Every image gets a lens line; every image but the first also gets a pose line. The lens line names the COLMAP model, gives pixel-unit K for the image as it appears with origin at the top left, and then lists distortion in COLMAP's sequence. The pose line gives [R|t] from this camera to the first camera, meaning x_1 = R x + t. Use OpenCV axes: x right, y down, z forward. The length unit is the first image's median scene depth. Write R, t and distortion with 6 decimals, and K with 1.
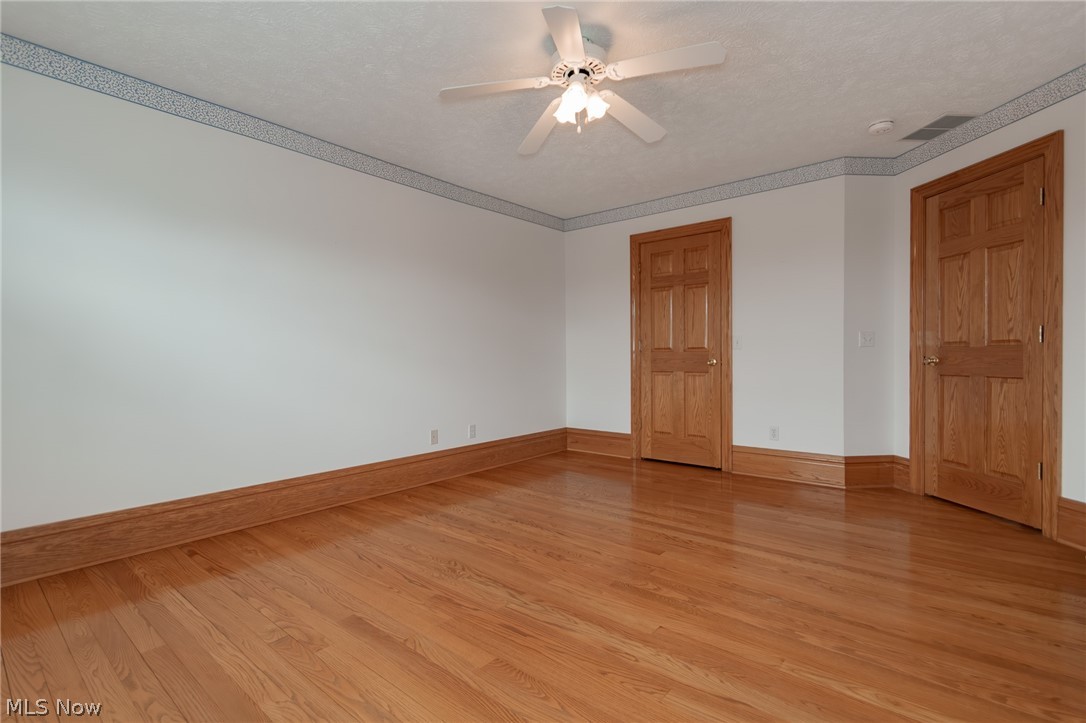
lens RADIAL K [[509.1, 0, 541.0], [0, 509.1, 358.8], [0, 0, 1]] dist [0.002664, -0.004116]
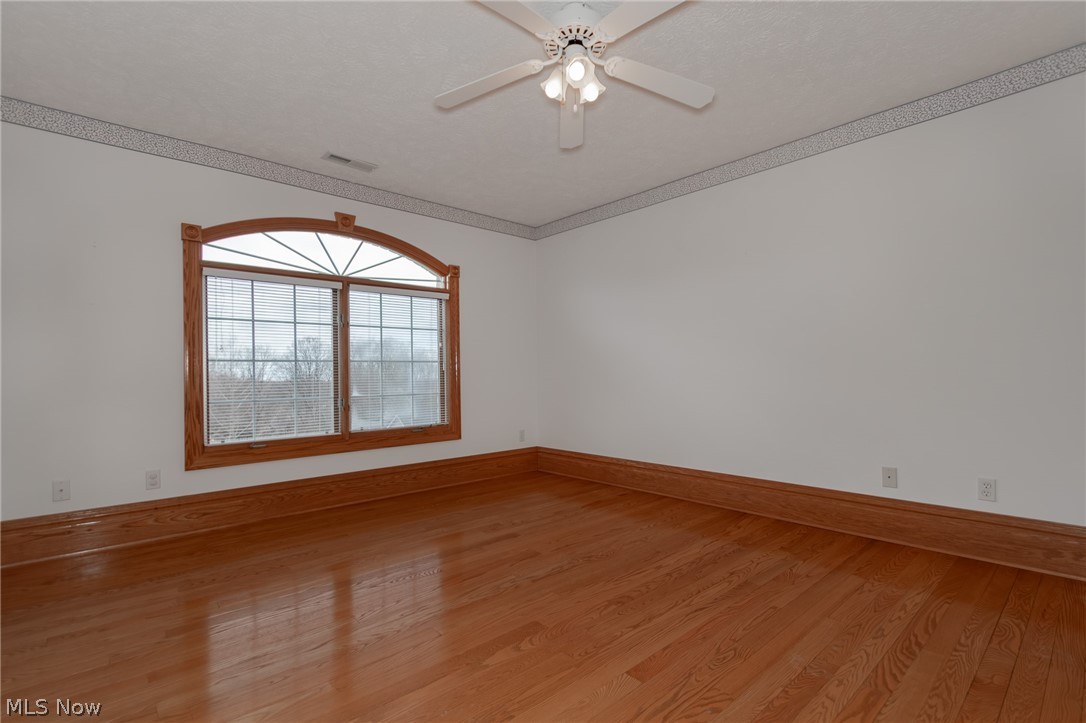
lens RADIAL K [[509.1, 0, 532.8], [0, 509.1, 361.7], [0, 0, 1]] dist [0.002664, -0.004116]
pose [[-0.149769, -0.014641, -0.988613, 0.773380], [0.003466, 0.999876, -0.015333, 0.004890], [0.988715, -0.005723, -0.149699, 0.857349]]
